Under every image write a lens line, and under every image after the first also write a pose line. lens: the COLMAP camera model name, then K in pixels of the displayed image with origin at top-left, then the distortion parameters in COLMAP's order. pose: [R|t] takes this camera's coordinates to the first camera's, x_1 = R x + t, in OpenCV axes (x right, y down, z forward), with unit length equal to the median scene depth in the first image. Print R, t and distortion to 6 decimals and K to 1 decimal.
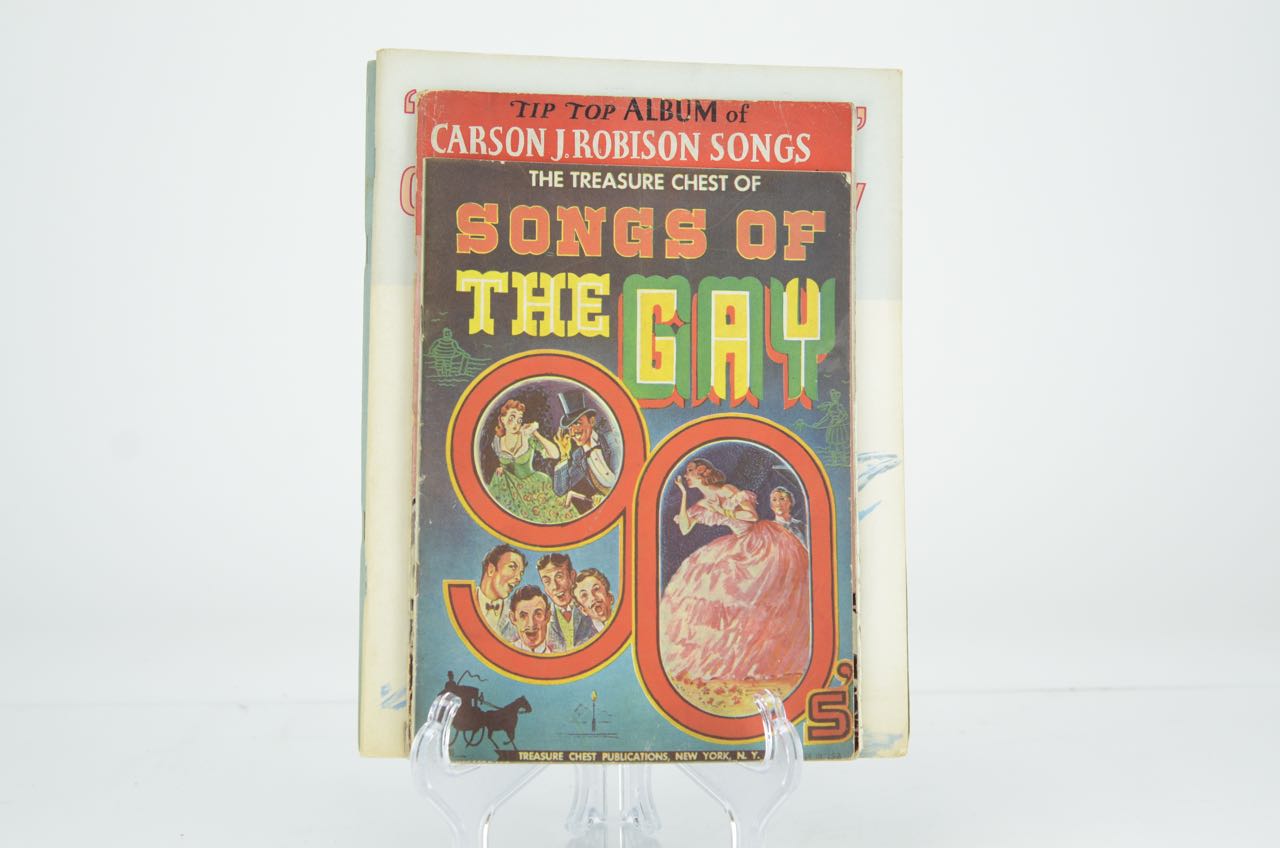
lens RADIAL K [[3285.7, 0, 666.9], [0, 3285.7, 426.8], [0, 0, 1]] dist [-0.001594, 0.181655]
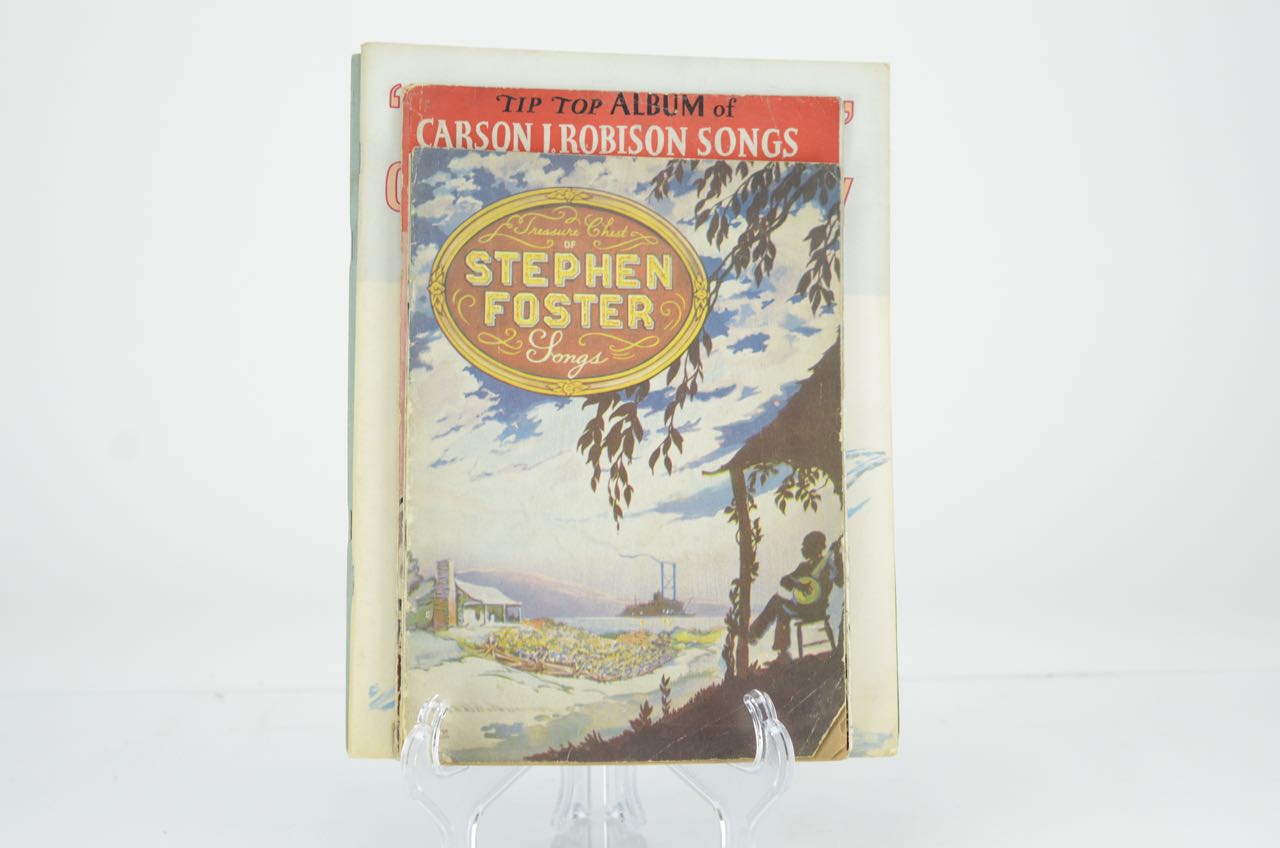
lens RADIAL K [[3285.7, 0, 666.9], [0, 3285.7, 426.8], [0, 0, 1]] dist [-0.001594, 0.181655]
pose [[0.999737, -0.001087, 0.022923, -0.019046], [0.000586, 0.999761, 0.021836, -0.020841], [-0.022942, -0.021817, 0.999499, 0.005435]]
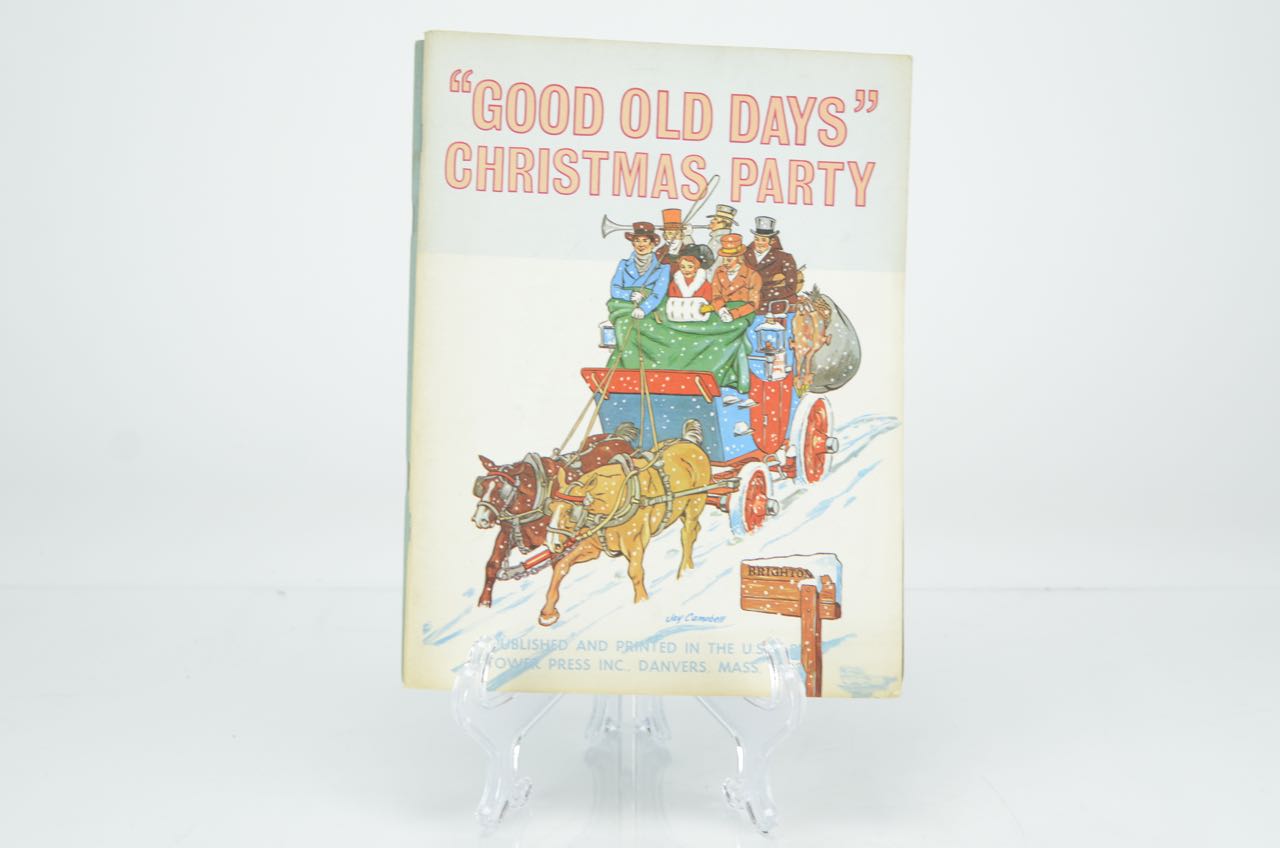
lens RADIAL K [[3296.3, 0, 640.0], [0, 3296.3, 424.0], [0, 0, 1]] dist [0.108456, 0.275277]
pose [[0.999775, 0.019824, 0.007573, -0.023603], [-0.020541, 0.993636, 0.110752, -0.108247], [-0.005329, -0.110882, 0.993819, -0.087196]]
